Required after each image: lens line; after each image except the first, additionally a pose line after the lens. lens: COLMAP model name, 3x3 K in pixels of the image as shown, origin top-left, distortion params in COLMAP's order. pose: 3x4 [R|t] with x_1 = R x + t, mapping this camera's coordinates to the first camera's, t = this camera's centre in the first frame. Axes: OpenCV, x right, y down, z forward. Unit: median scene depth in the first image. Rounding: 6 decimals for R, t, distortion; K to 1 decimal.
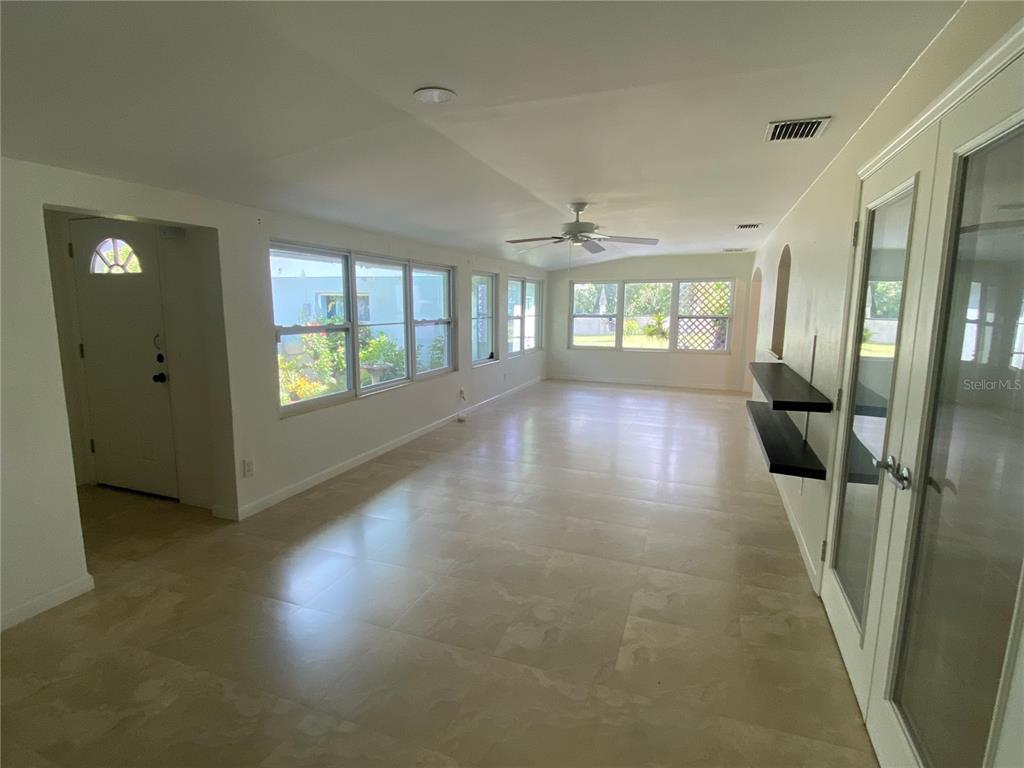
lens RADIAL K [[511.1, 0, 512.1], [0, 511.1, 383.6], [0, 0, 1]] dist [-0.001970, -0.000265]
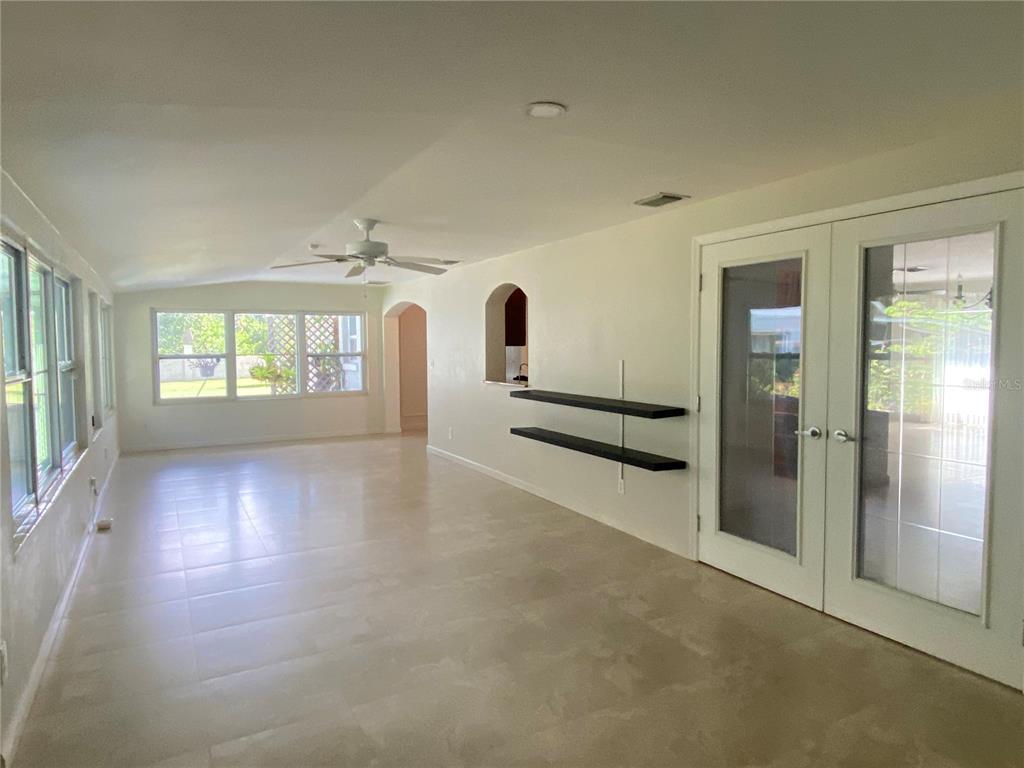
lens RADIAL K [[623.6, 0, 511.2], [0, 623.6, 381.4], [0, 0, 1]] dist [0.009825, 0.001187]
pose [[0.638397, -0.050116, 0.768074, -0.242283], [0.121191, 0.991976, -0.036005, -0.008639], [-0.760106, 0.116069, 0.639349, 0.083339]]
